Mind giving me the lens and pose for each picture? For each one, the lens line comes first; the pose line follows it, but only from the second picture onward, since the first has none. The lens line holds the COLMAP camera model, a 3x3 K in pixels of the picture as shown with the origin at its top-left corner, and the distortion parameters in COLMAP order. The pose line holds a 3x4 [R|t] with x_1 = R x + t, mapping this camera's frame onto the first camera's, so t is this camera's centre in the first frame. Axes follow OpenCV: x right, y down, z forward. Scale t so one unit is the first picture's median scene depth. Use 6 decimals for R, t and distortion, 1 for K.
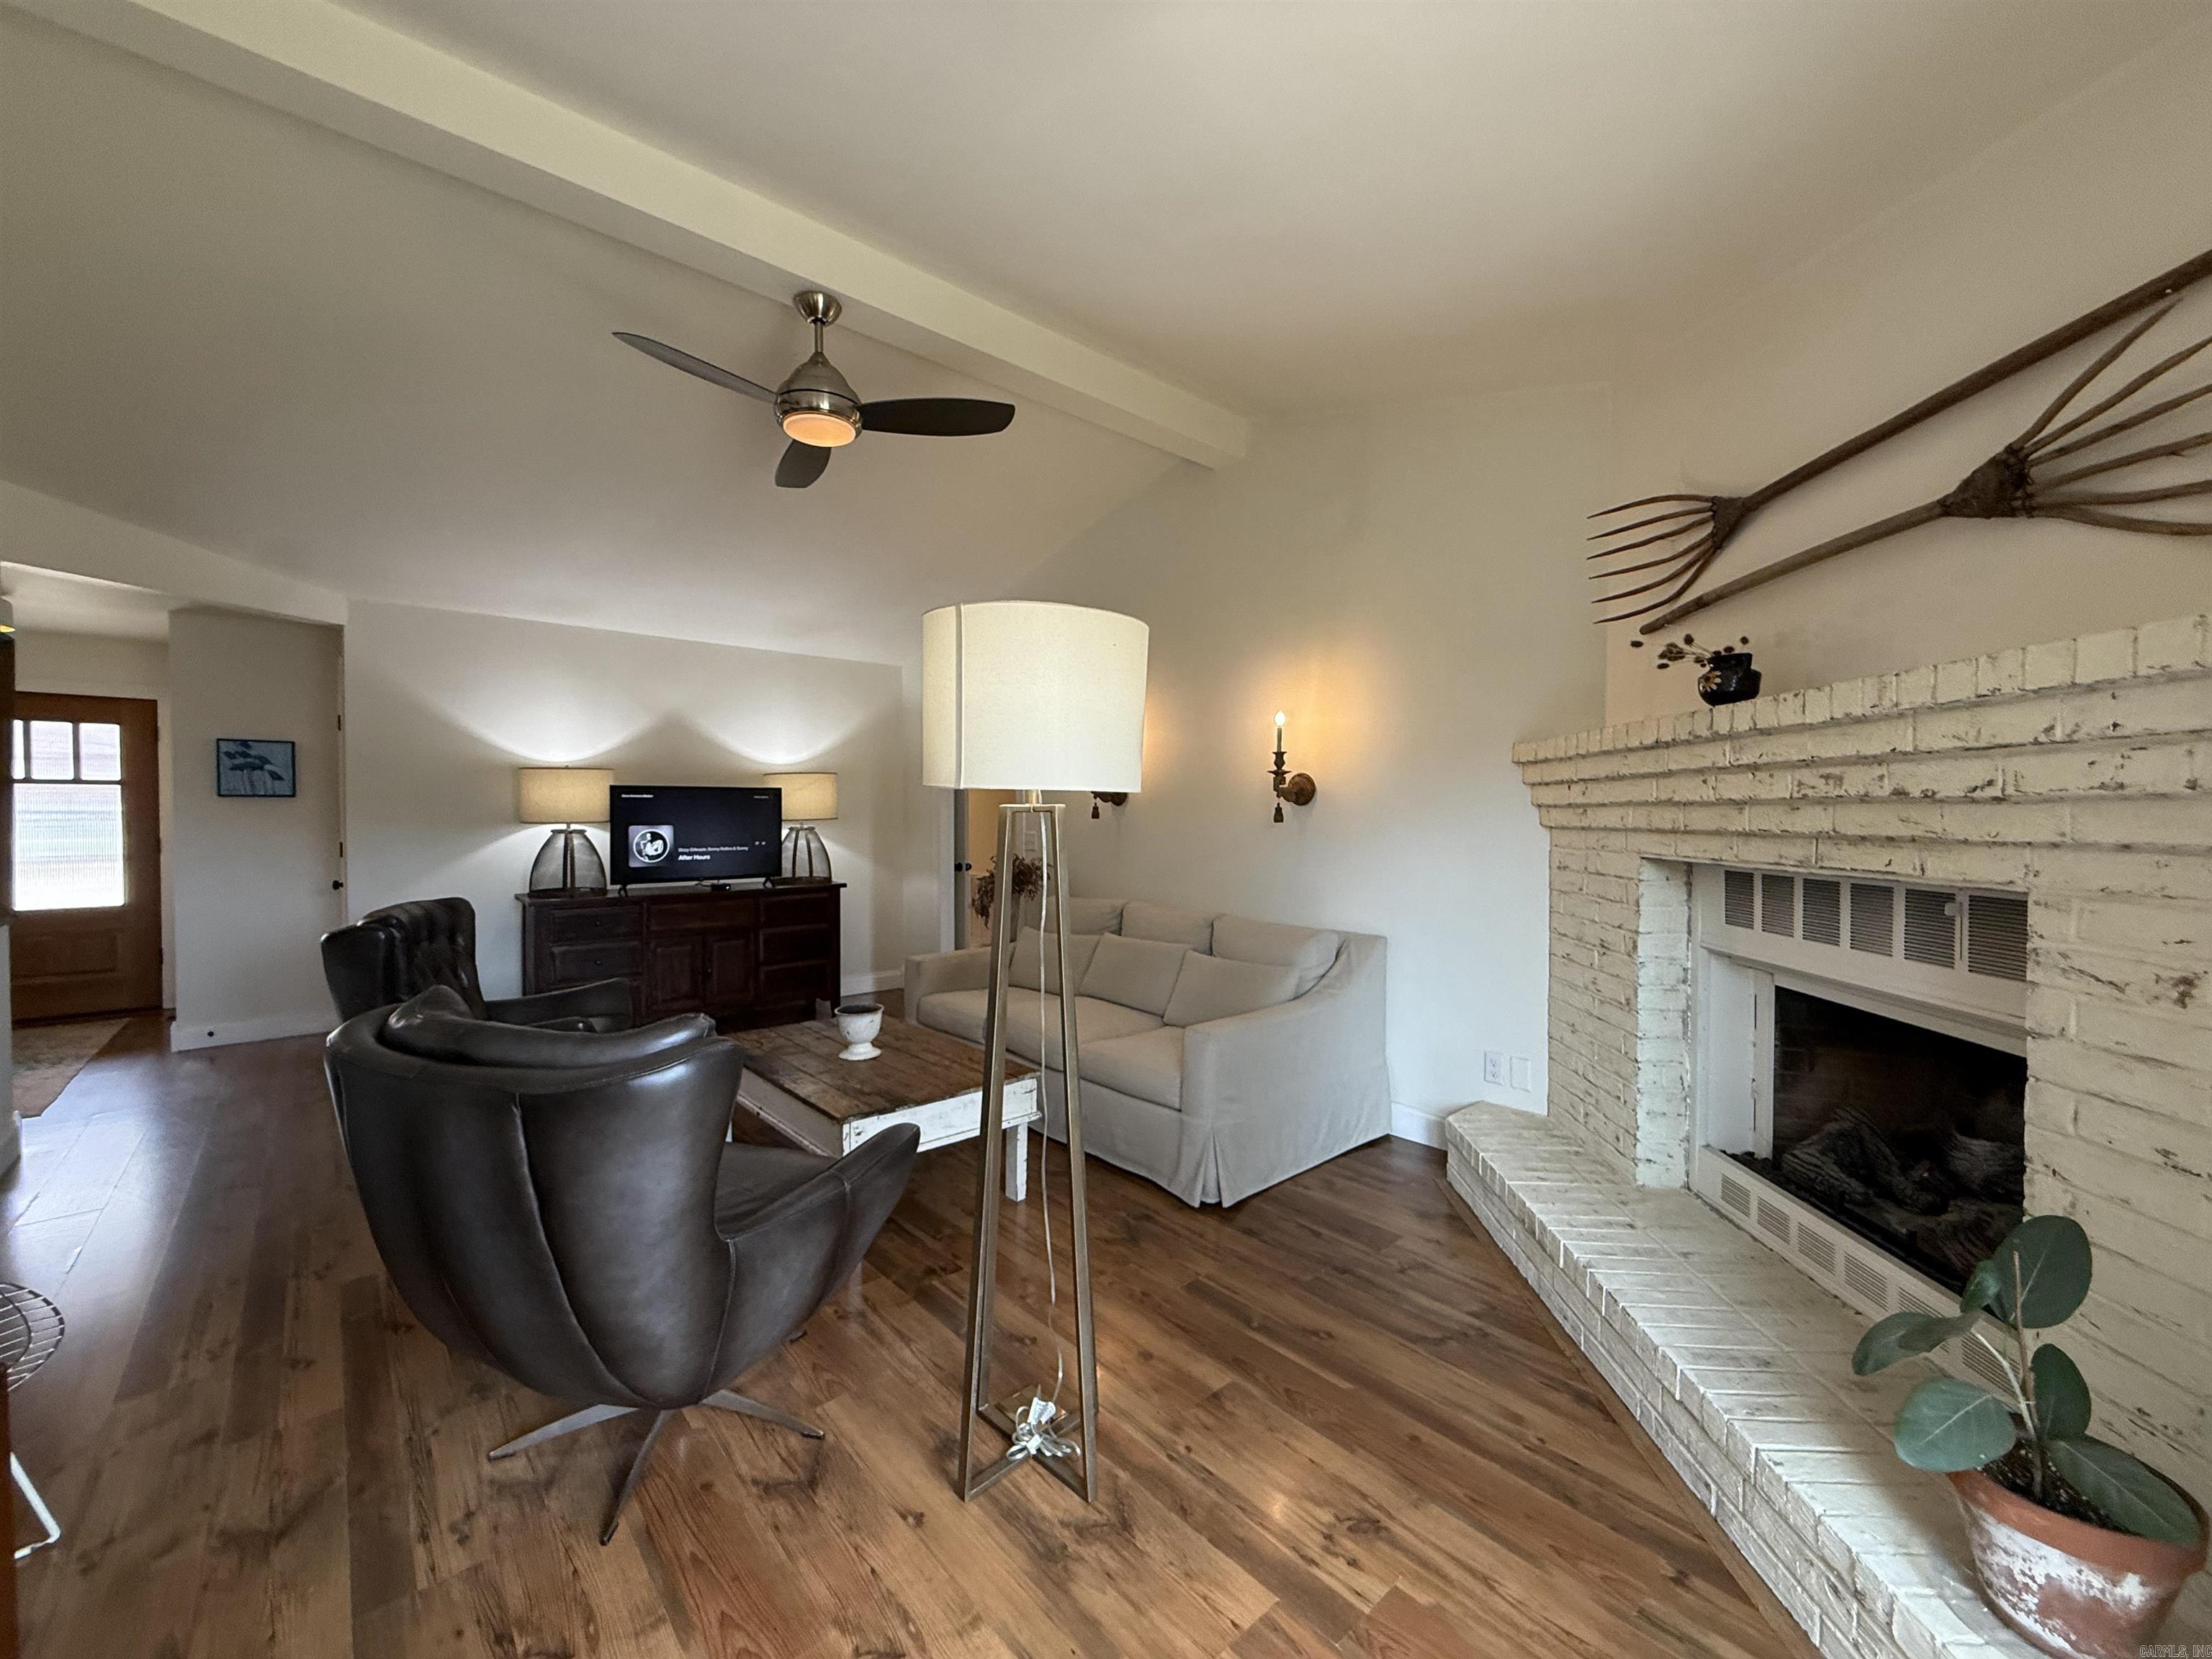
lens RADIAL K [[880.4, 0, 1099.4], [0, 880.4, 827.6], [0, 0, 1]] dist [-0.000080, -0.000048]
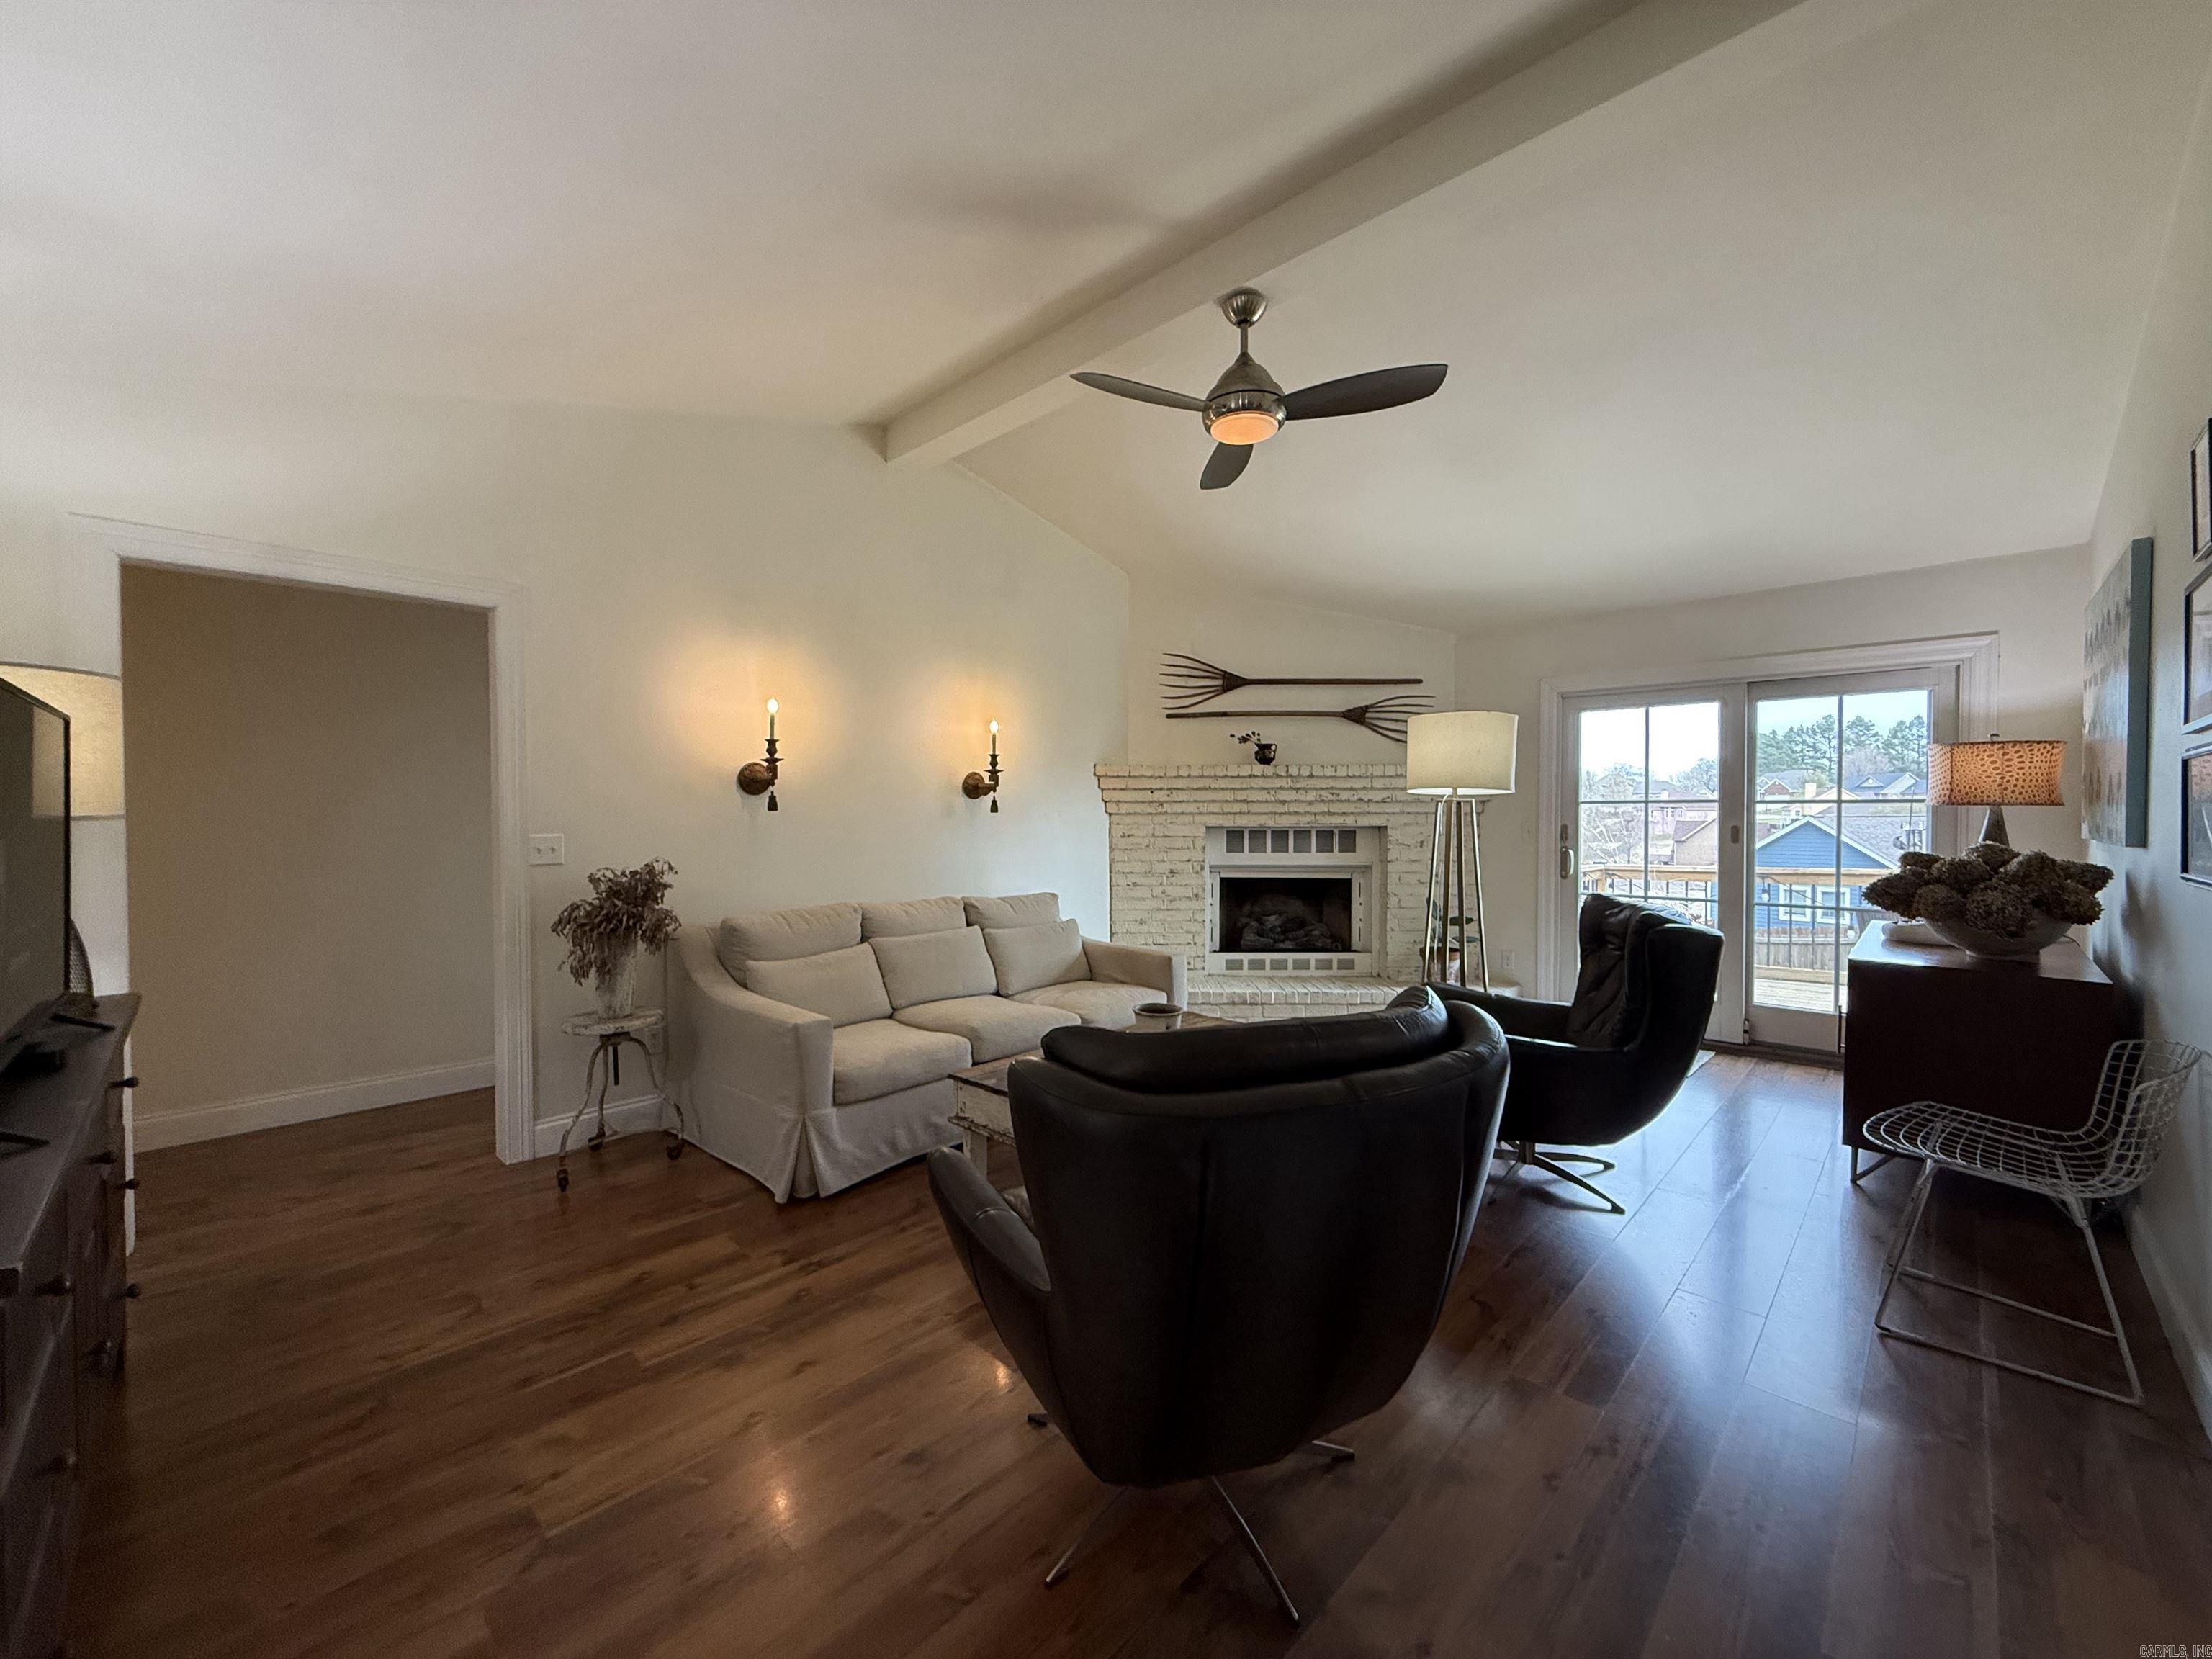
lens RADIAL K [[880.4, 0, 1099.4], [0, 880.4, 827.6], [0, 0, 1]] dist [-0.000080, -0.000048]
pose [[-0.086159, -0.020231, 0.996076, -1.739706], [0.017249, 0.999614, 0.021795, -0.016102], [-0.996132, 0.019059, -0.085777, 1.666940]]
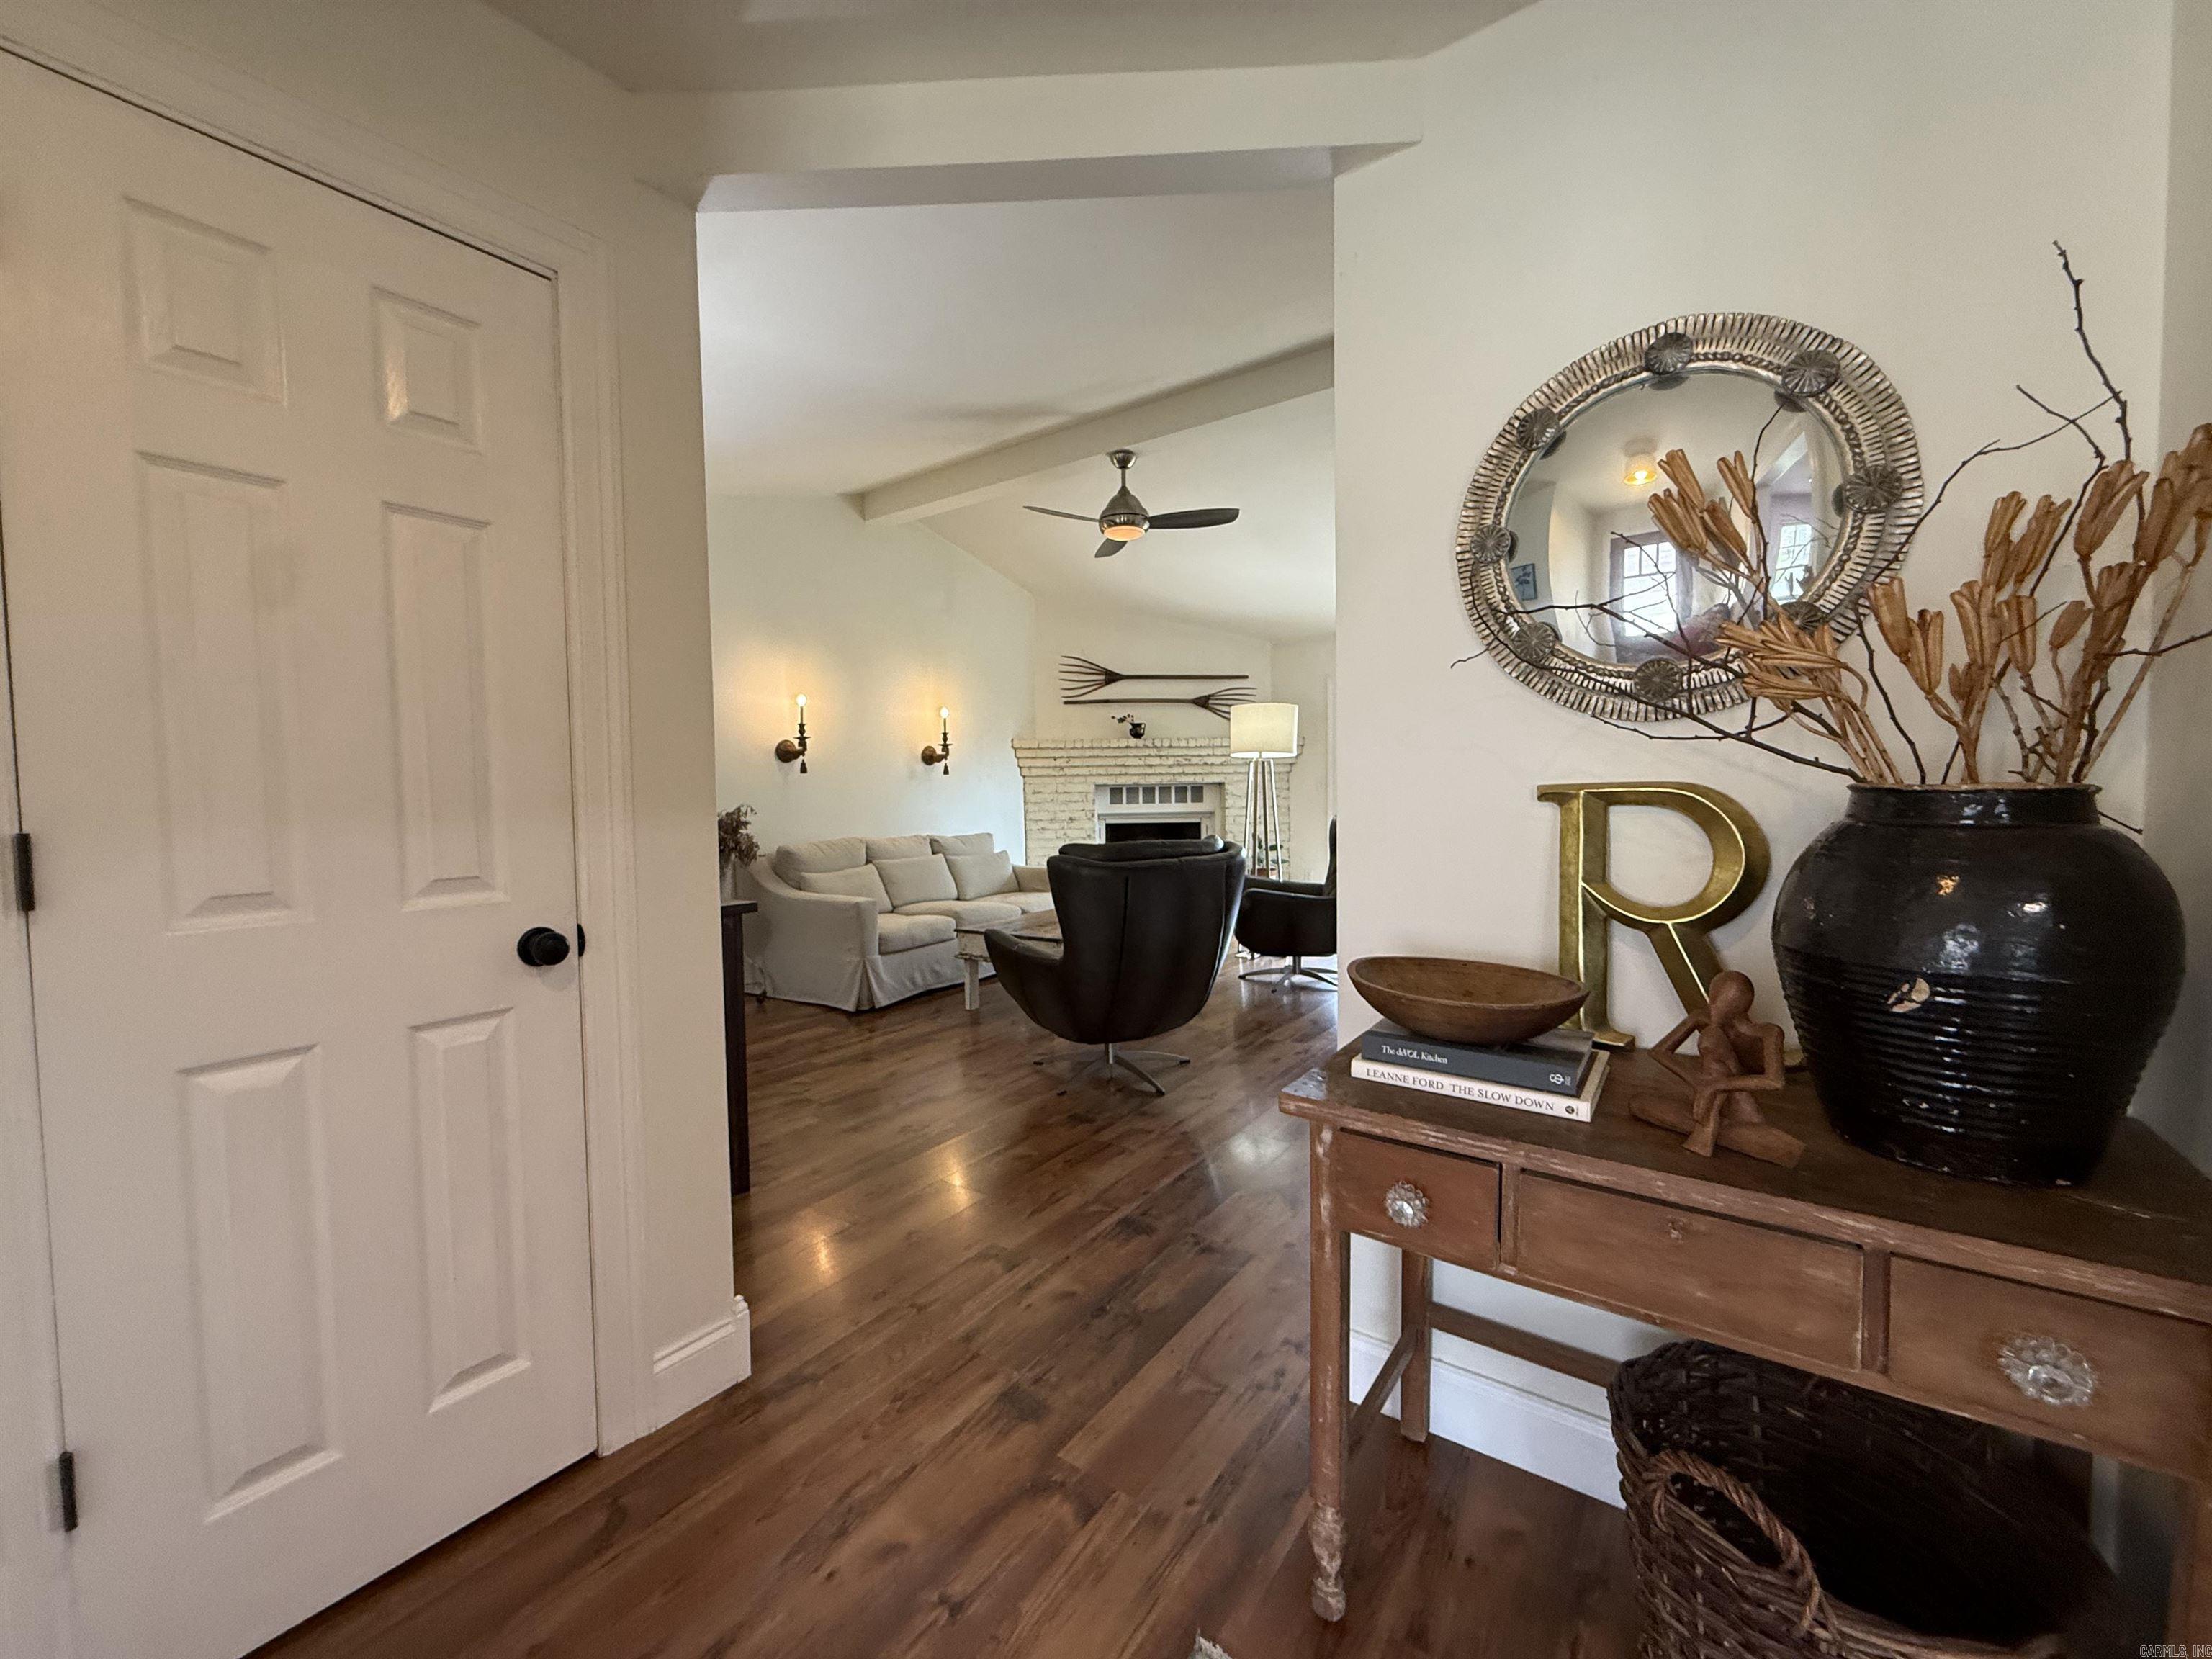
lens RADIAL K [[880.4, 0, 1099.4], [0, 880.4, 827.6], [0, 0, 1]] dist [-0.000080, -0.000048]
pose [[-0.233115, -0.045121, 0.971402, -2.567093], [0.031870, 0.998032, 0.054006, 0.022373], [-0.971927, 0.043548, -0.231218, 1.922818]]
